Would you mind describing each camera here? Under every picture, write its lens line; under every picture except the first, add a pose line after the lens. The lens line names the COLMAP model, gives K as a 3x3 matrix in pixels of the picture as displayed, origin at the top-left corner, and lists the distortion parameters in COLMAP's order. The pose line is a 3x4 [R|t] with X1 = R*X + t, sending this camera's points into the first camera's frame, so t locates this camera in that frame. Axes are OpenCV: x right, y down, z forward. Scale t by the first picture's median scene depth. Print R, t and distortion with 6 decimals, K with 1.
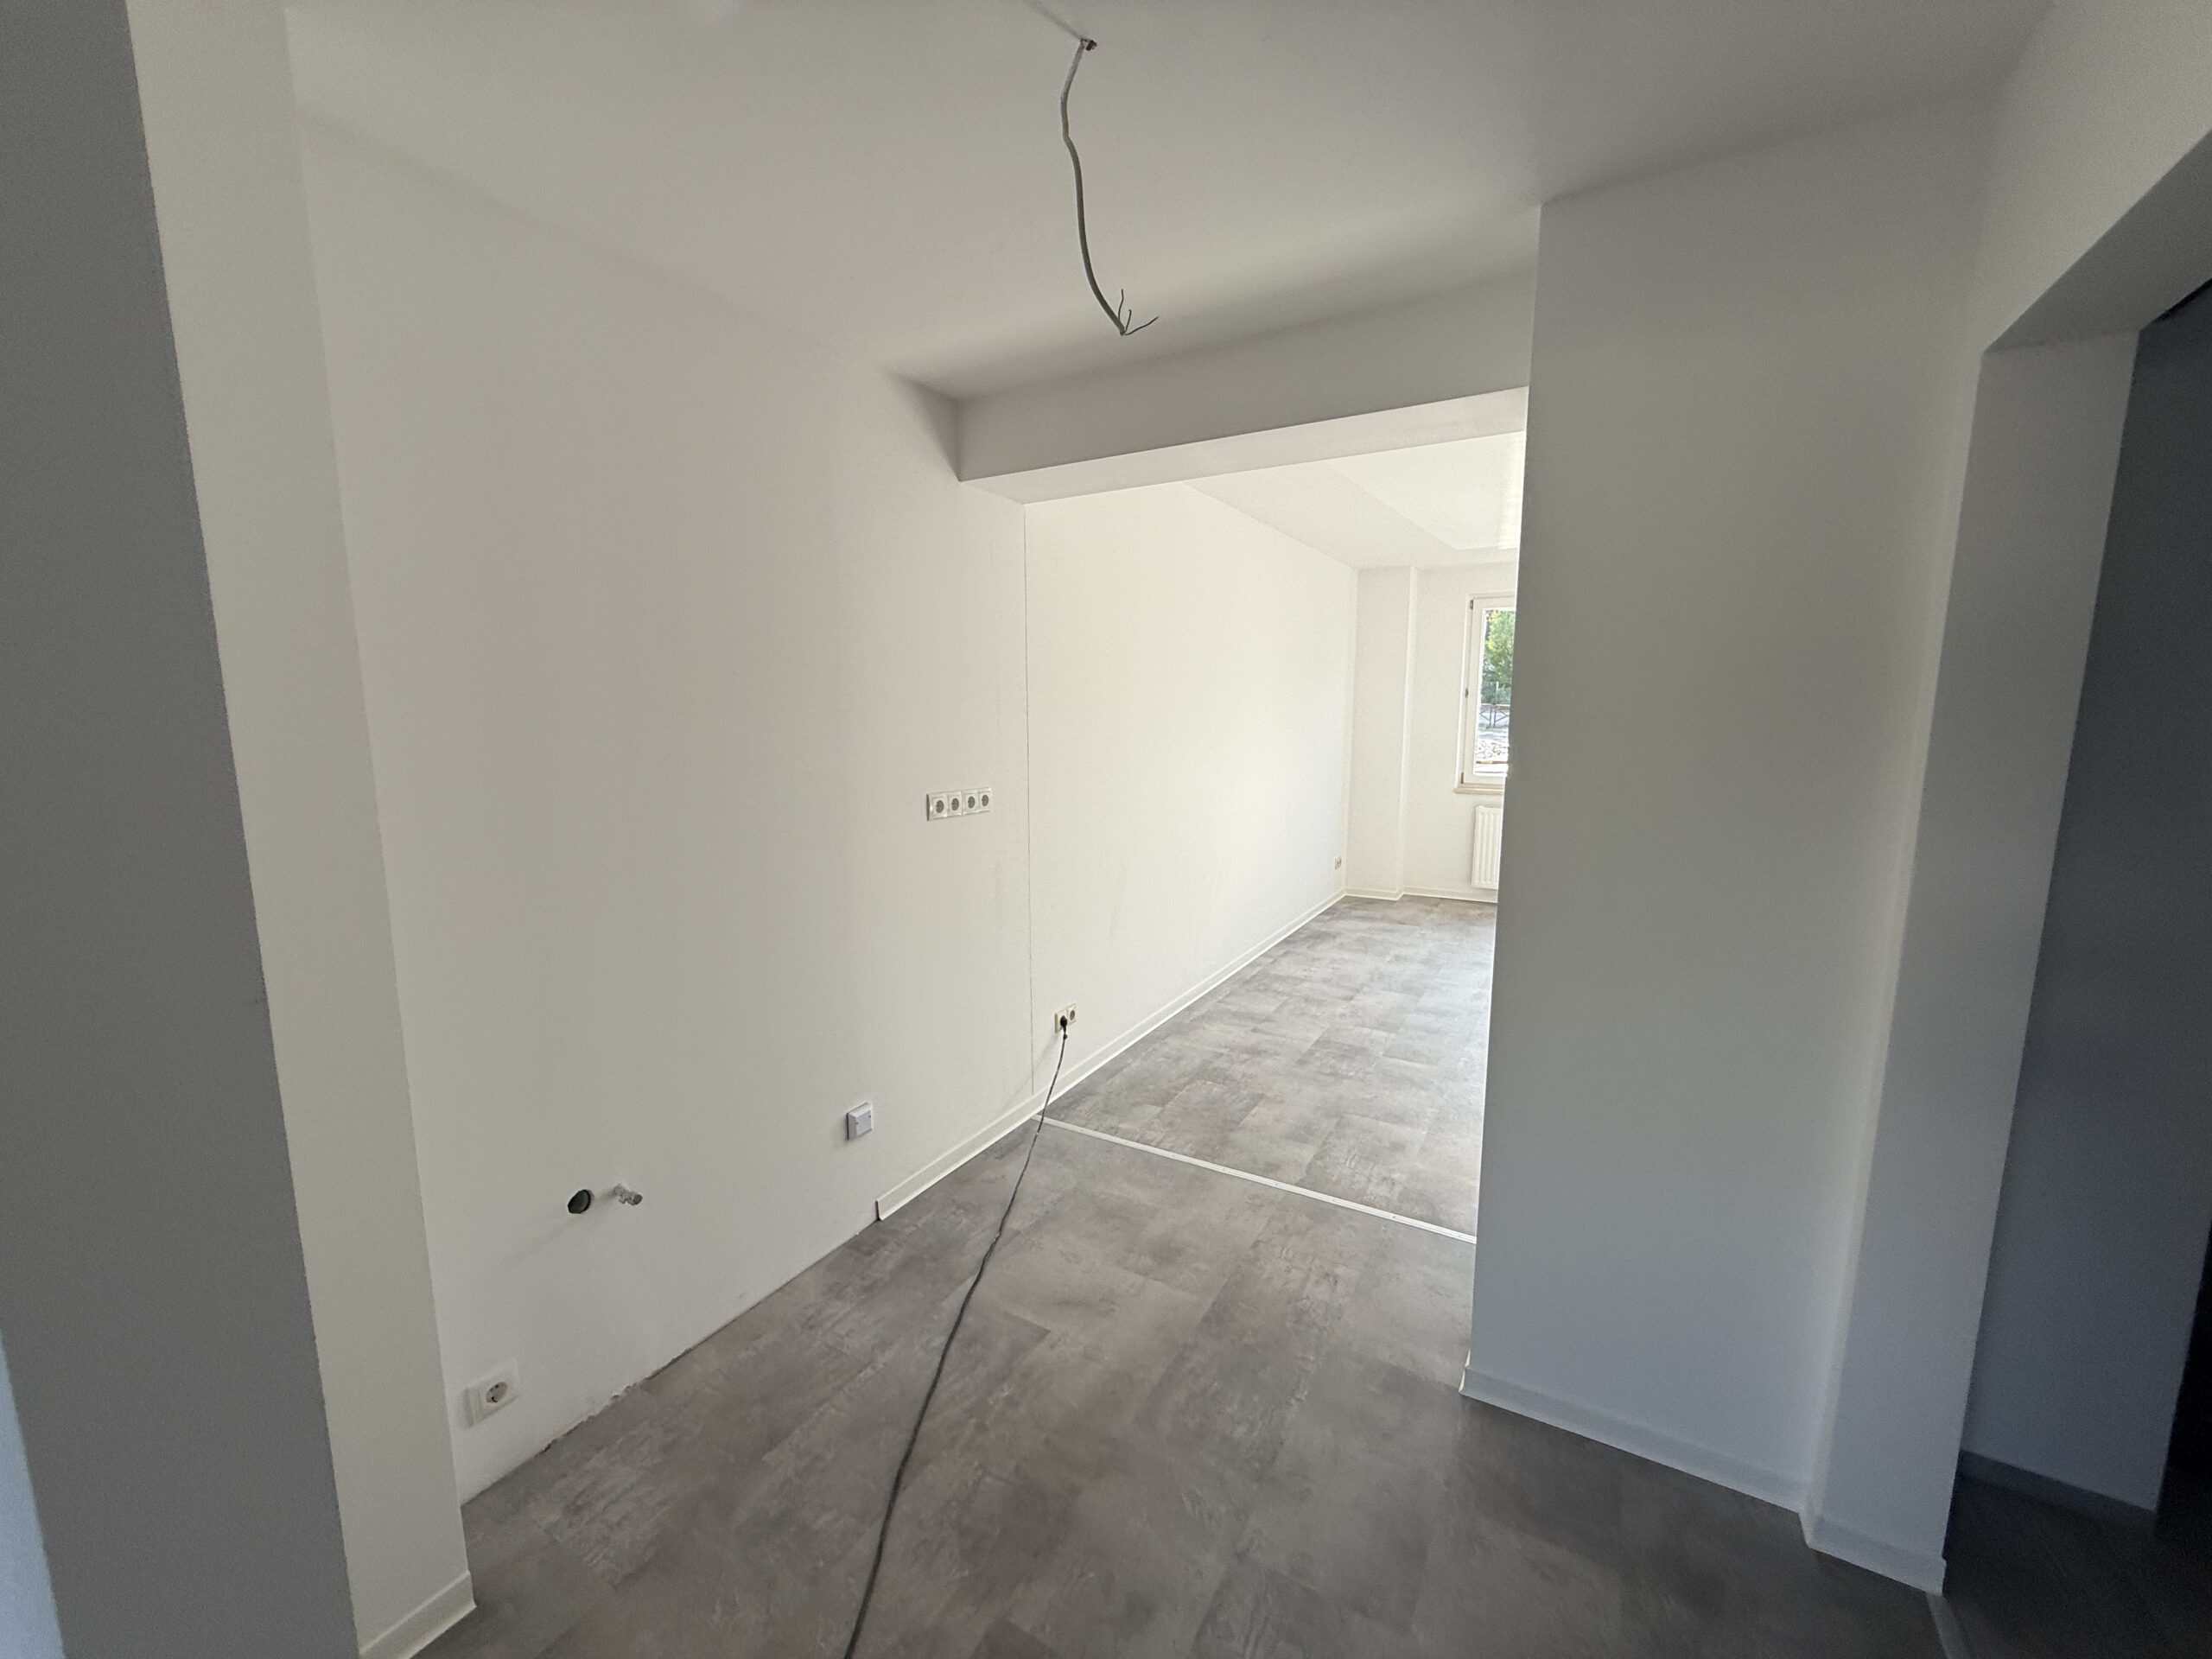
lens RADIAL K [[884.4, 0, 1111.8], [0, 884.4, 833.4], [0, 0, 1]] dist [0.001235, -0.000008]
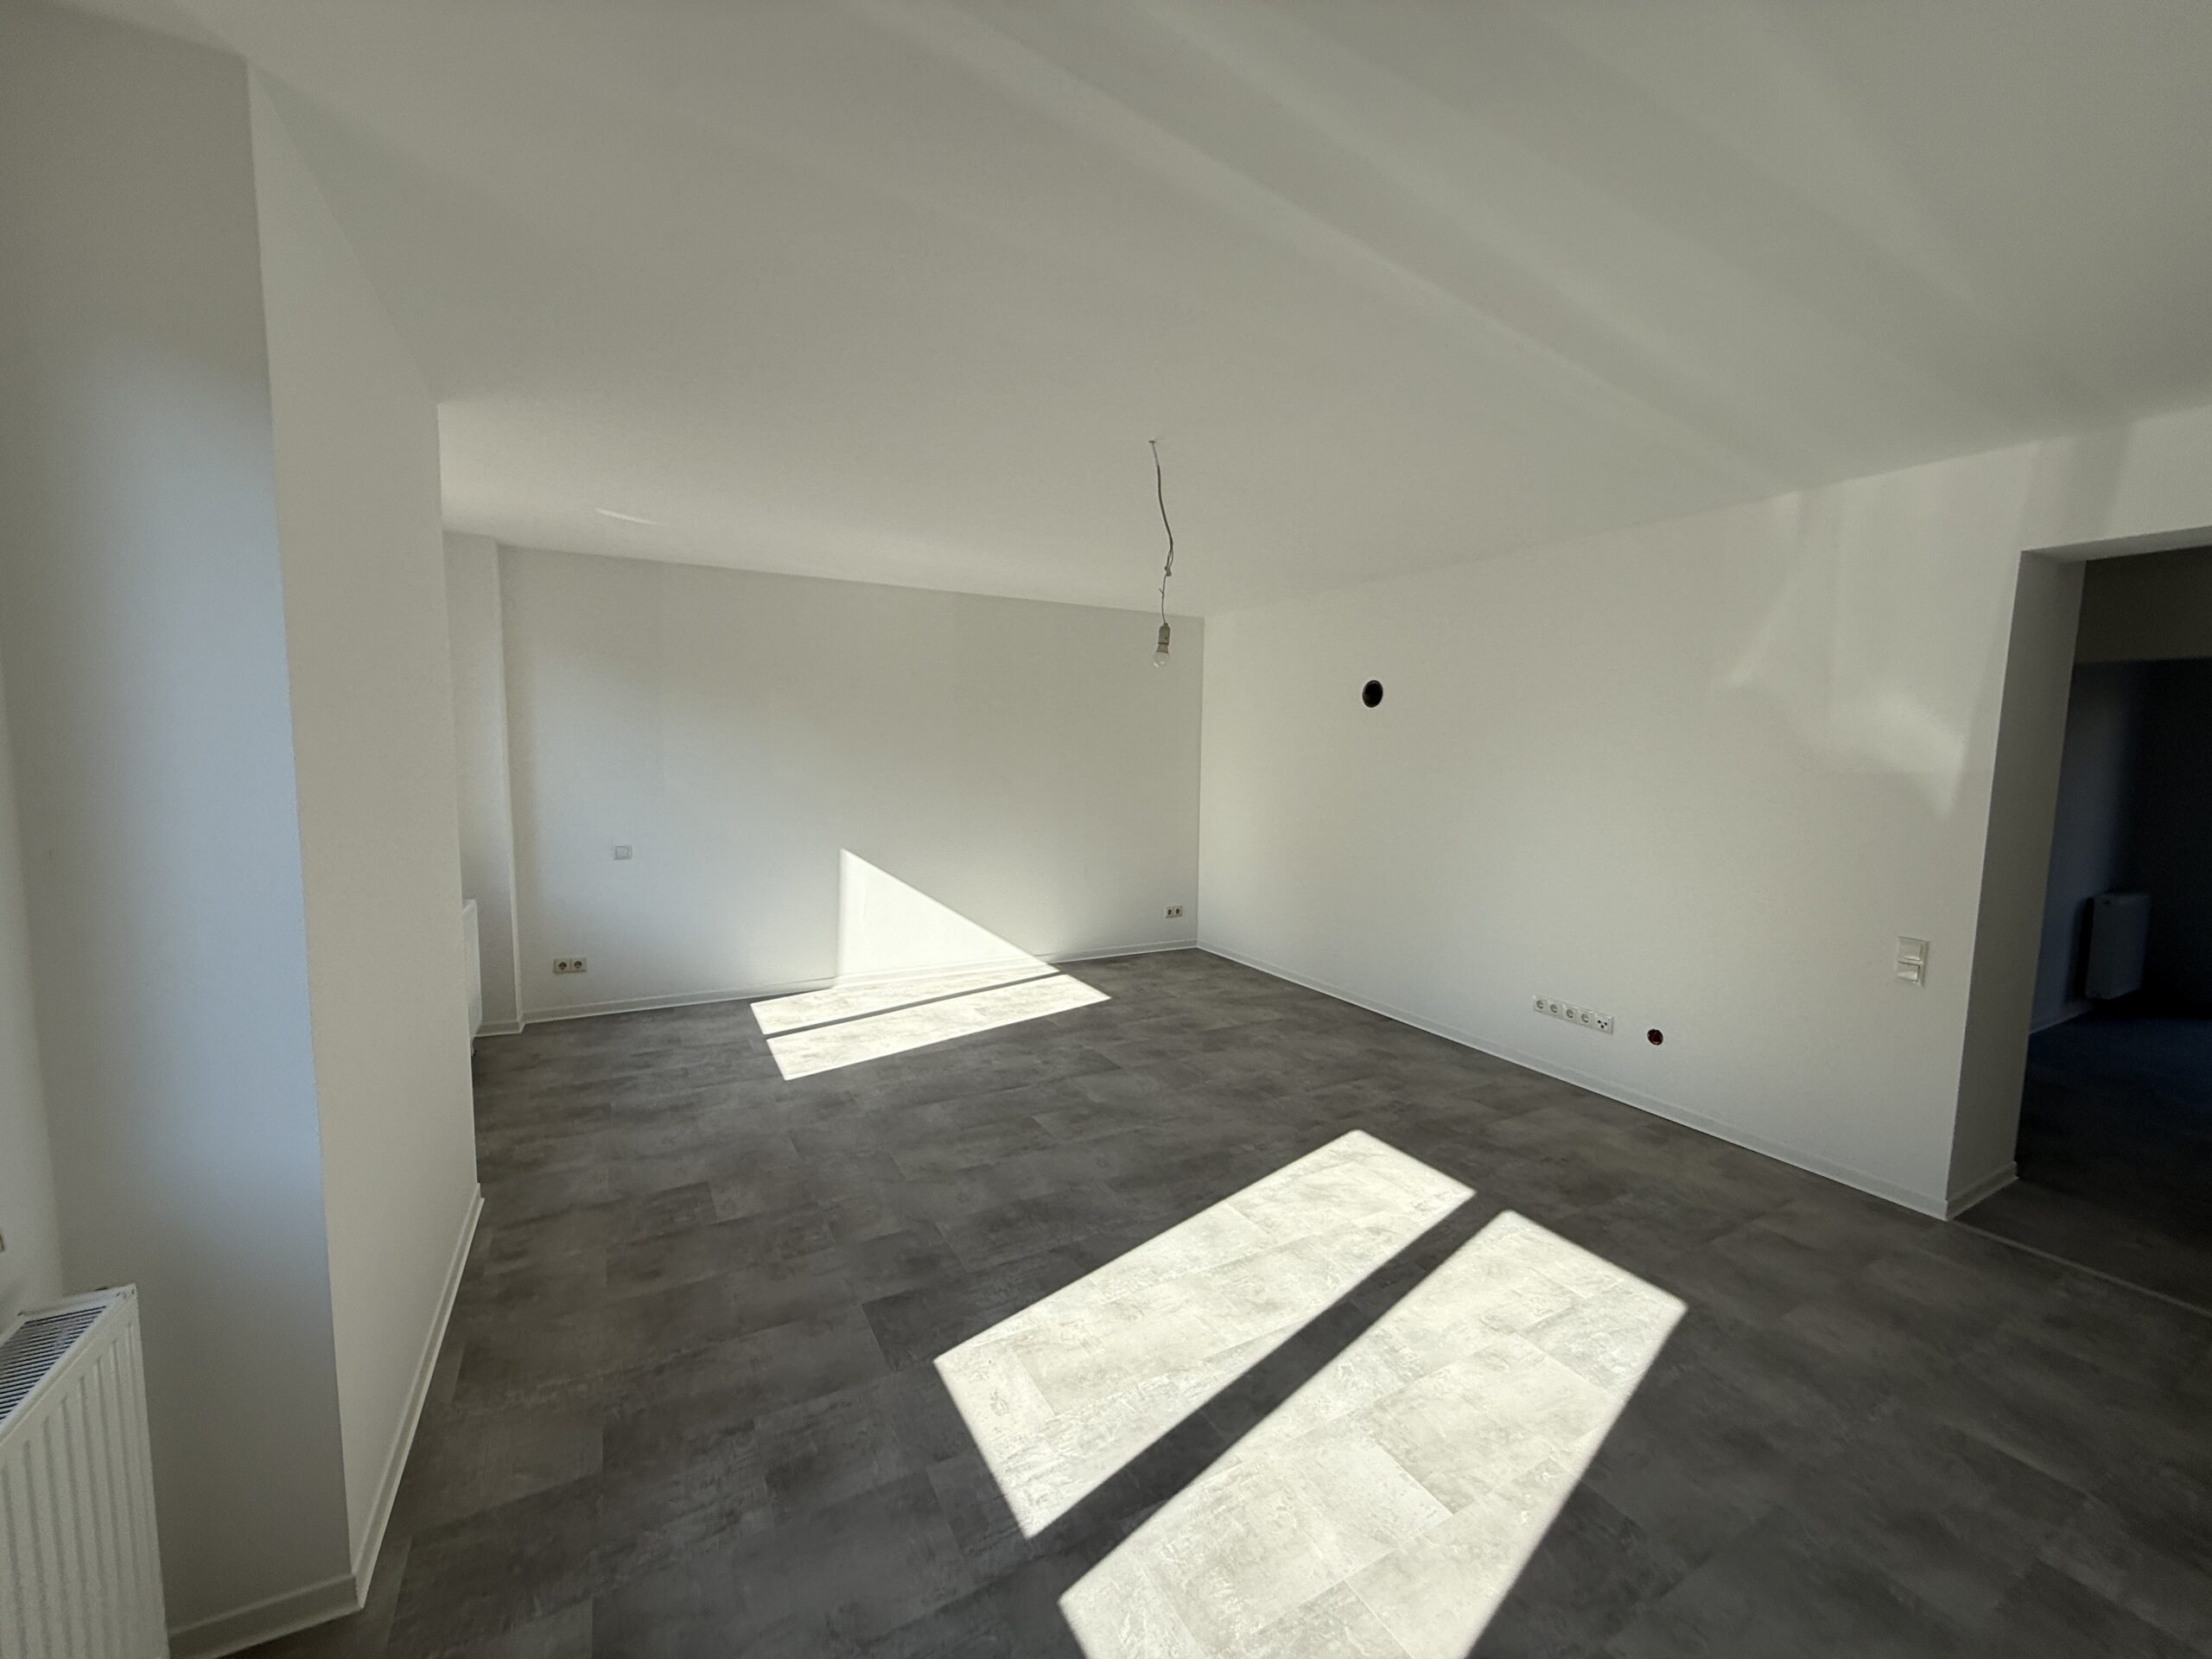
lens RADIAL K [[884.4, 0, 1100.9], [0, 884.4, 822.1], [0, 0, 1]] dist [0.001235, -0.000008]
pose [[-0.856679, -0.056195, 0.512780, 0.851975], [0.059001, 0.976851, 0.205622, -0.382014], [-0.512464, 0.206407, -0.833533, 2.531696]]
